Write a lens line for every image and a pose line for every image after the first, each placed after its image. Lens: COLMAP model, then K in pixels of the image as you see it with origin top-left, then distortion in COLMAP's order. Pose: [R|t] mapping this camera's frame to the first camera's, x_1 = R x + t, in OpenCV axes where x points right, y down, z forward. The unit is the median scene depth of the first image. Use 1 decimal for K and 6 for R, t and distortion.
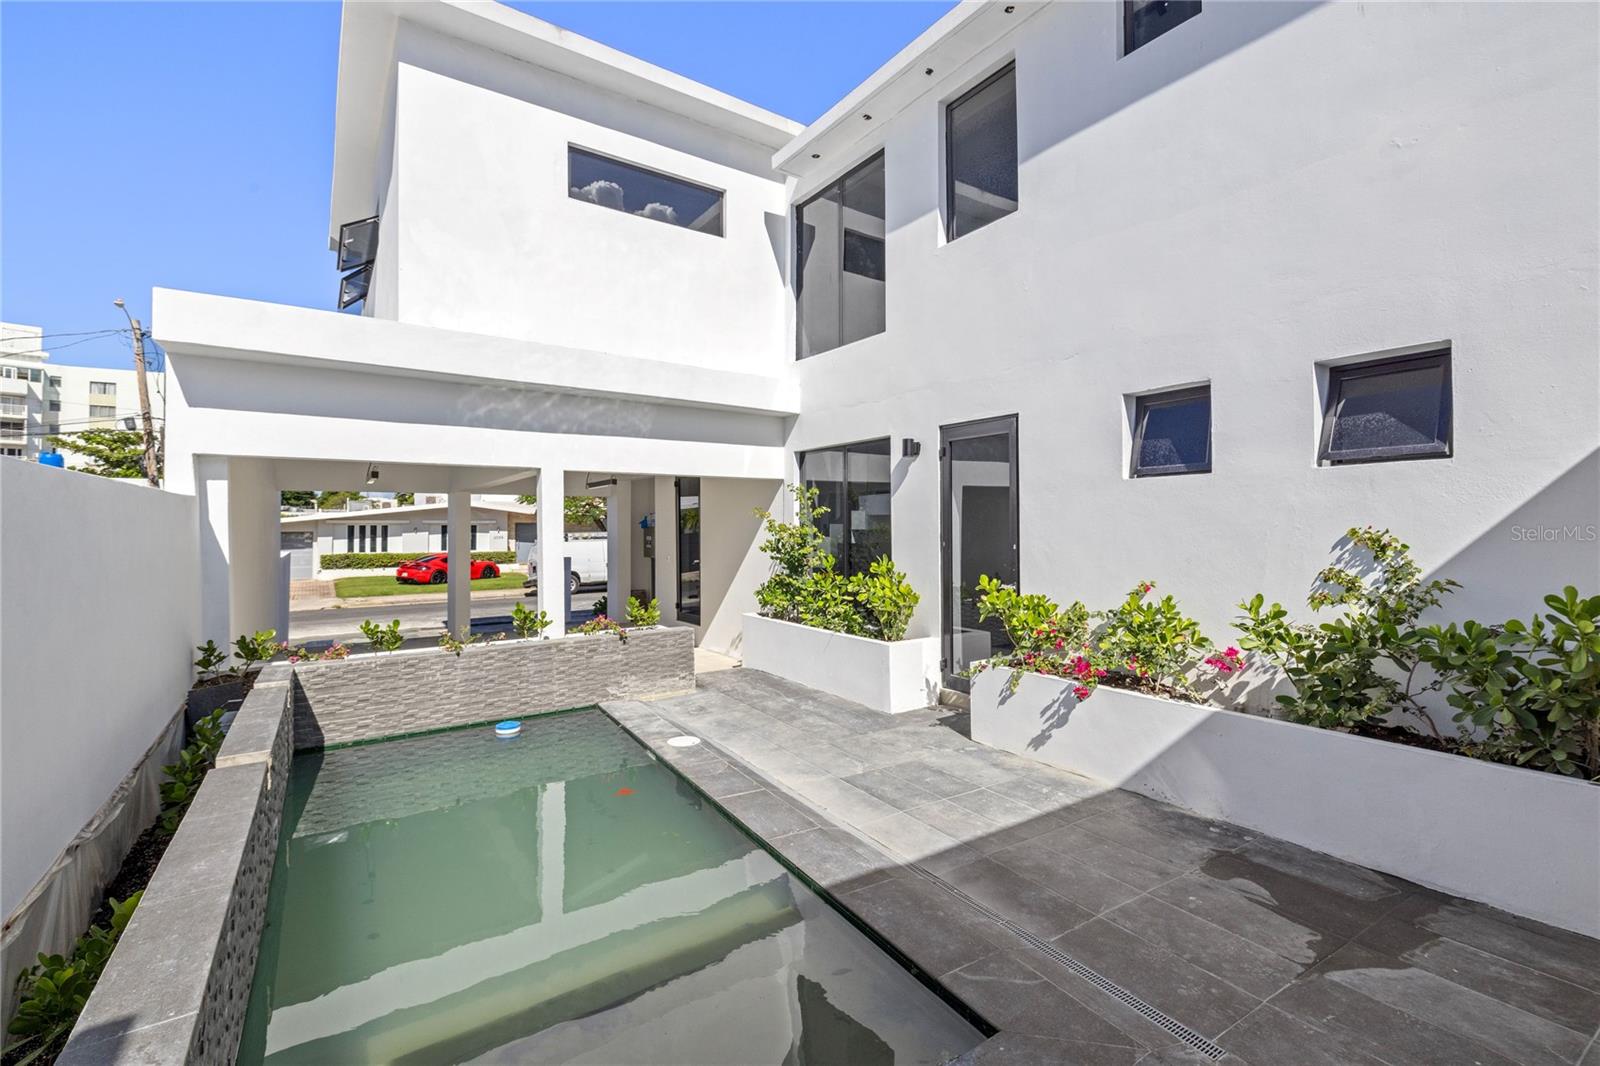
lens RADIAL K [[695.8, 0, 857.1], [0, 695.8, 498.7], [0, 0, 1]] dist [0.002671, -0.000411]
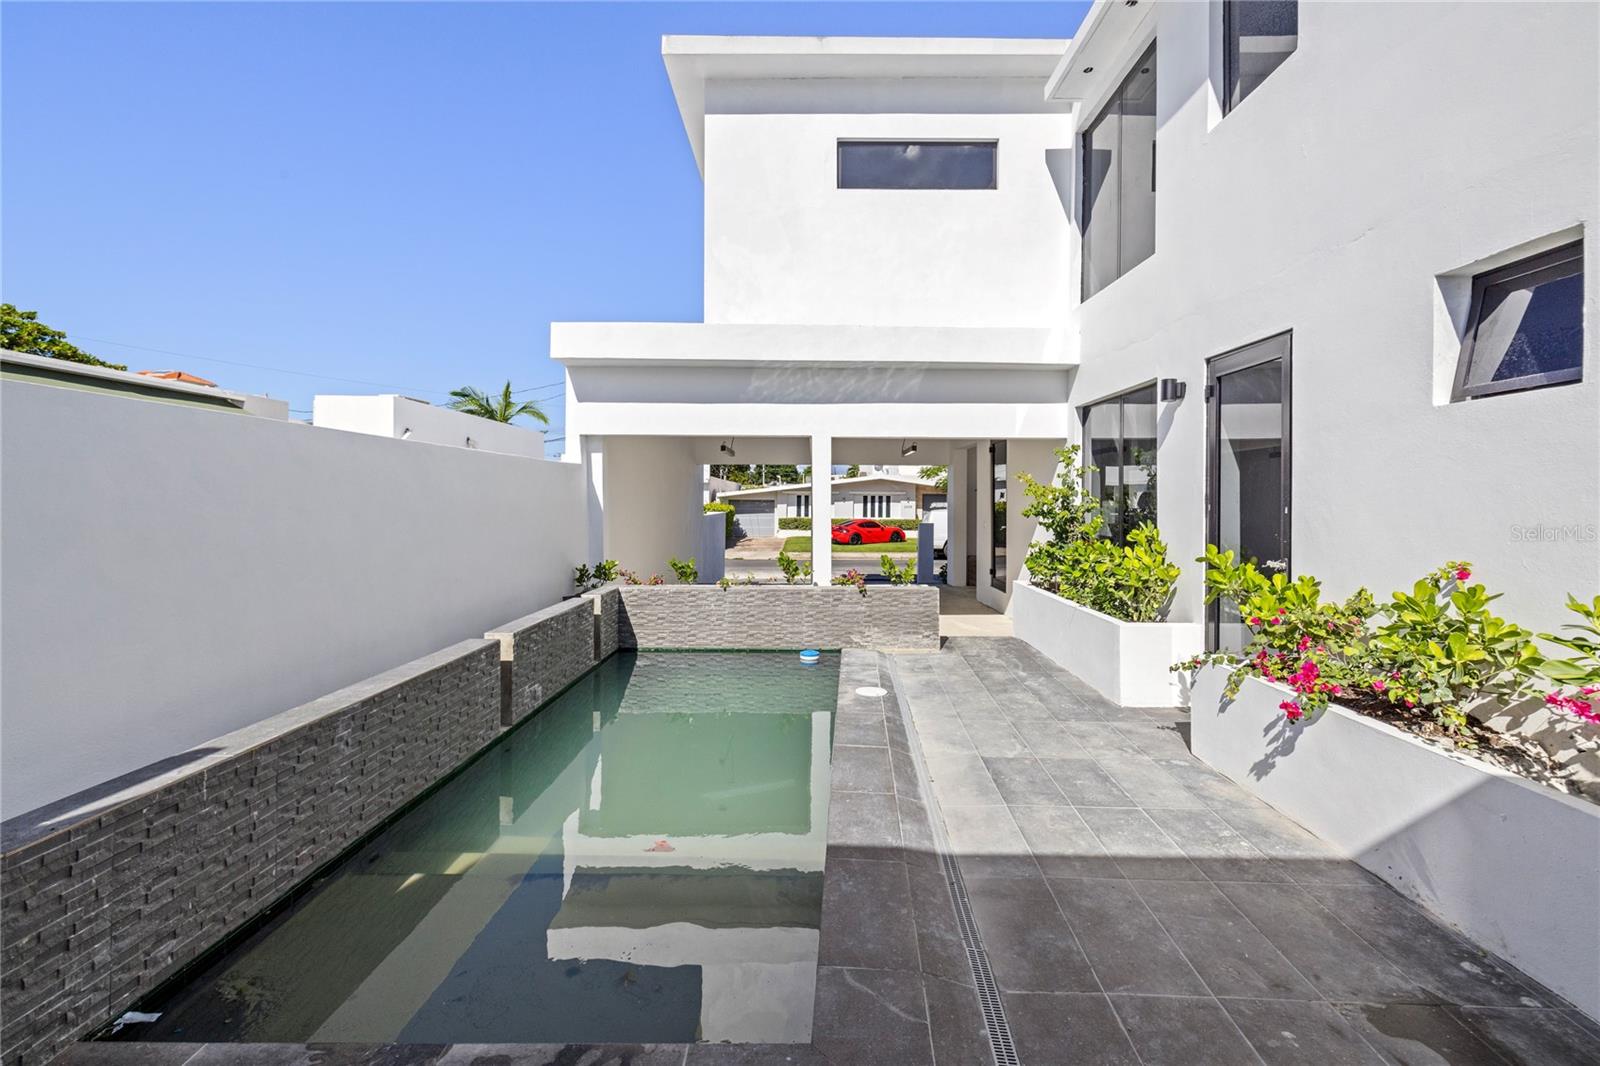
lens RADIAL K [[695.8, 0, 838.1], [0, 695.8, 483.6], [0, 0, 1]] dist [0.002671, -0.000411]
pose [[0.809092, -0.007256, -0.587637, 0.290624], [0.016134, 0.999821, 0.009869, 0.027553], [0.587460, -0.017466, 0.809064, 0.132140]]
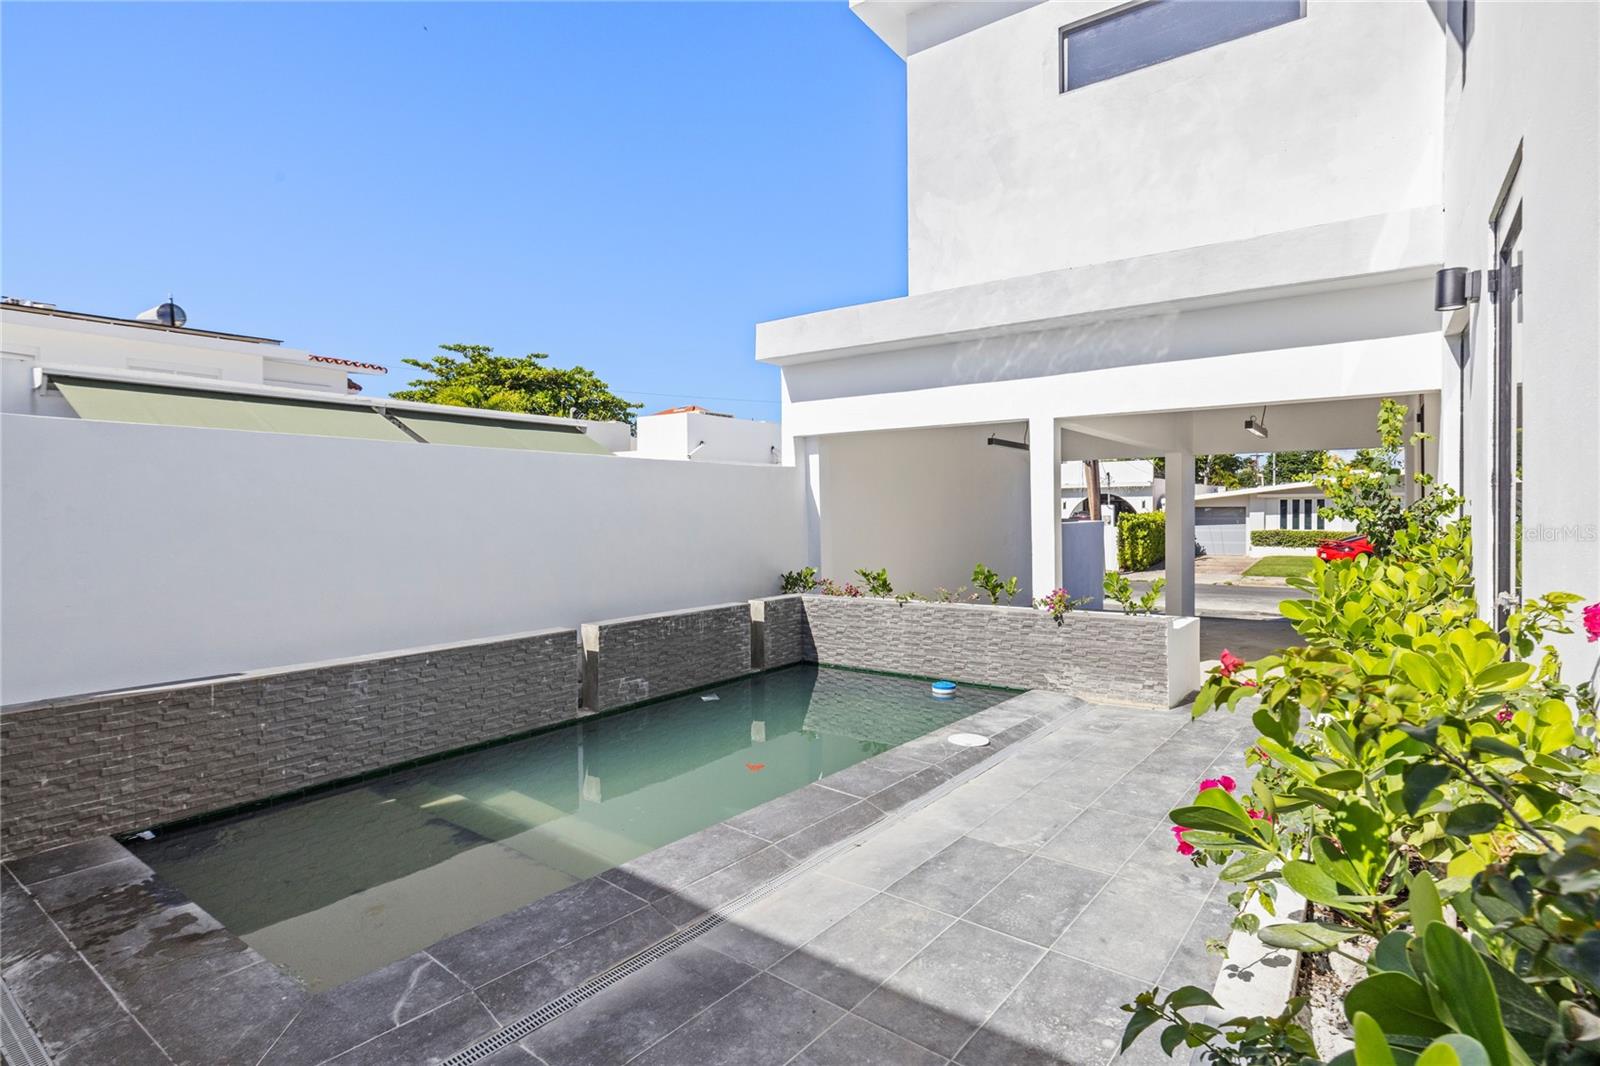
lens RADIAL K [[820.1, 0, 835.5], [0, 820.1, 499.0], [0, 0, 1]] dist [-0.002167, 0.000765]
pose [[0.295479, -0.014733, -0.955236, 0.563629], [0.044235, 0.999020, -0.001725, 0.059387], [0.954325, -0.041745, 0.295841, 0.535267]]
